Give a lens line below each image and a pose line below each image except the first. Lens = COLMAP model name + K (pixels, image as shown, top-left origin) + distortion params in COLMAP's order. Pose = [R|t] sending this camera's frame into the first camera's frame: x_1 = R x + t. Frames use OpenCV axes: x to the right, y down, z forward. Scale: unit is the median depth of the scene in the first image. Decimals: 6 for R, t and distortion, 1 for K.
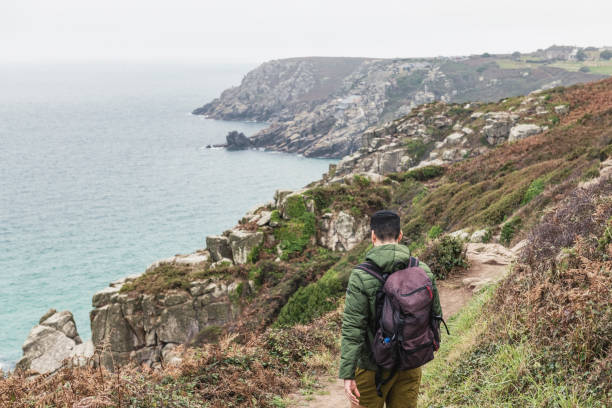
lens RADIAL K [[1204.7, 0, 306.0], [0, 1204.7, 204.0], [0, 0, 1]] dist [0.054858, 0.099893]
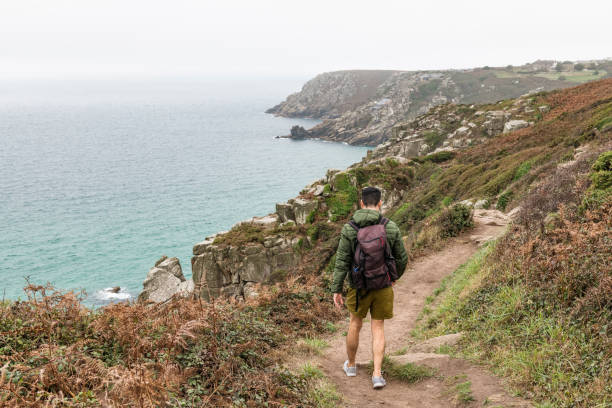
lens RADIAL K [[1204.7, 0, 306.0], [0, 1204.7, 204.0], [0, 0, 1]] dist [0.054858, 0.099893]
pose [[0.995906, 0.006300, -0.090174, 0.072241], [-0.001882, 0.998797, 0.049002, -0.038711], [0.090375, -0.048632, 0.994720, -0.338545]]
